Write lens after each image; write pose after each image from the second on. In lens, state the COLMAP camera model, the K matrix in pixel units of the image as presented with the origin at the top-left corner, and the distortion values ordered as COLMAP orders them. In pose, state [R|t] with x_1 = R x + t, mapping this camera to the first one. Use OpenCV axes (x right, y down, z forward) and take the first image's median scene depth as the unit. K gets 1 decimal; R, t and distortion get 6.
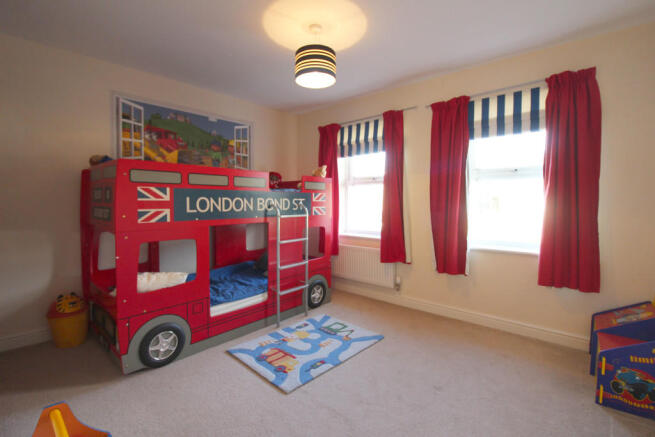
lens RADIAL K [[306.7, 0, 326.2], [0, 306.7, 214.2], [0, 0, 1]] dist [-0.001874, -0.000269]
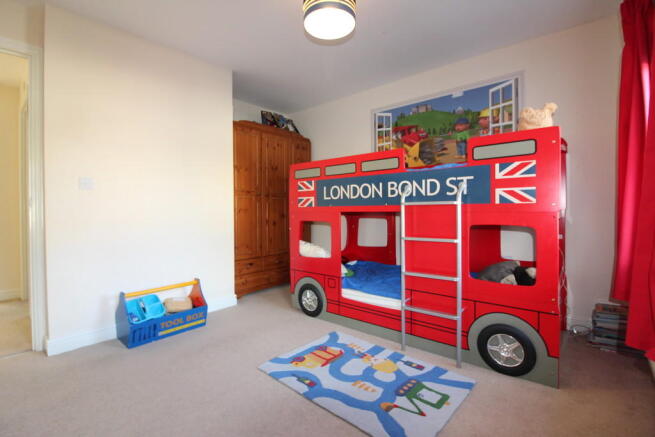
lens RADIAL K [[306.7, 0, 326.2], [0, 306.7, 214.2], [0, 0, 1]] dist [-0.001874, -0.000269]
pose [[0.007720, 0.010778, -0.999912, 0.612913], [-0.032627, 0.999412, 0.010521, 0.031864], [0.999438, 0.032543, 0.008067, 0.815950]]
